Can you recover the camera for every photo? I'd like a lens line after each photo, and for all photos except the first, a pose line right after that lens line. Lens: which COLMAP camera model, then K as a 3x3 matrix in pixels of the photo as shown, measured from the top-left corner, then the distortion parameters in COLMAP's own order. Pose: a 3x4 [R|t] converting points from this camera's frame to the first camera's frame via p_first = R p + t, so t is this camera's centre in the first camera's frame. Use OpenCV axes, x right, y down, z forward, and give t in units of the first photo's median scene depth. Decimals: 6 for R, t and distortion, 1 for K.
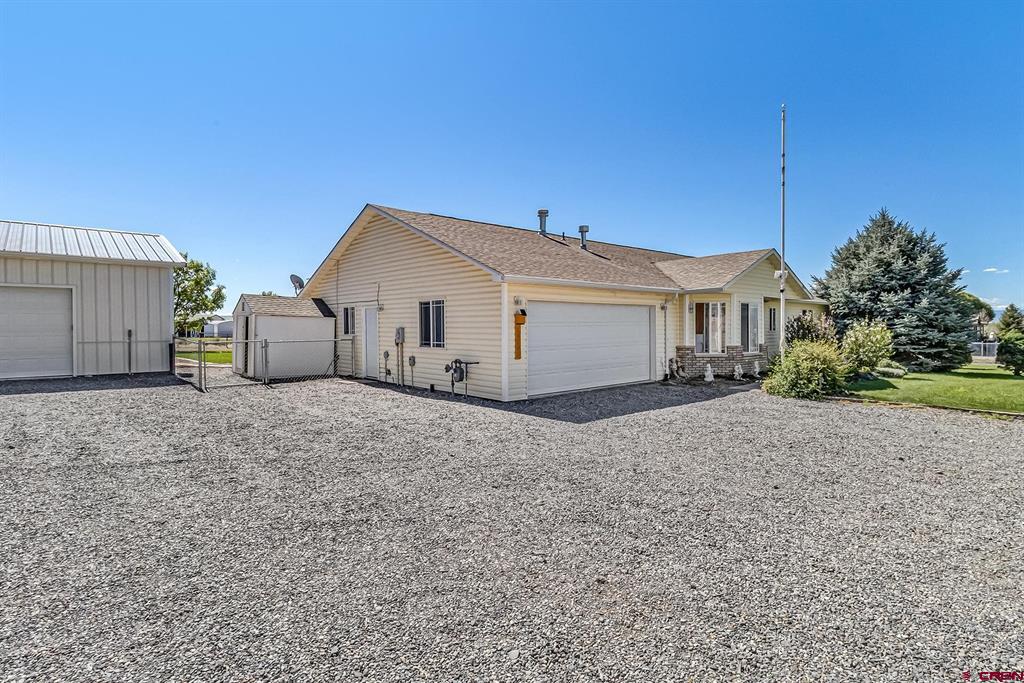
lens RADIAL K [[528.6, 0, 512.0], [0, 528.6, 341.5], [0, 0, 1]] dist [0.000398, 0.000016]
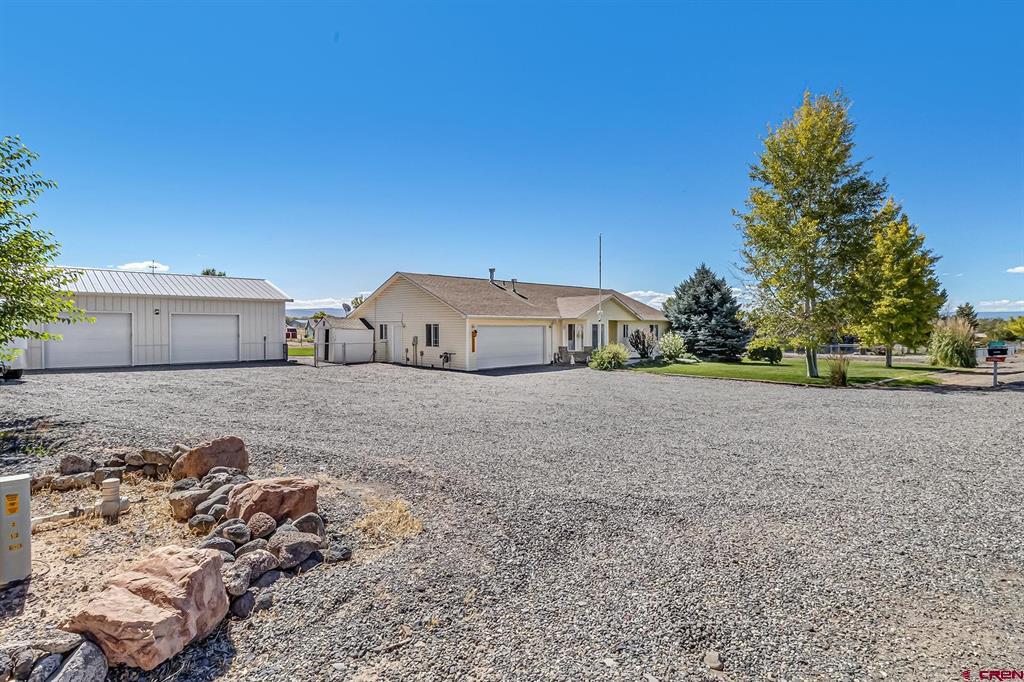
lens RADIAL K [[528.6, 0, 512.0], [0, 528.6, 341.0], [0, 0, 1]] dist [0.000398, 0.000016]
pose [[0.998658, 0.004574, 0.051587, 0.043755], [-0.004711, 0.999986, 0.002550, -0.014947], [-0.051574, -0.002789, 0.998665, -0.907659]]
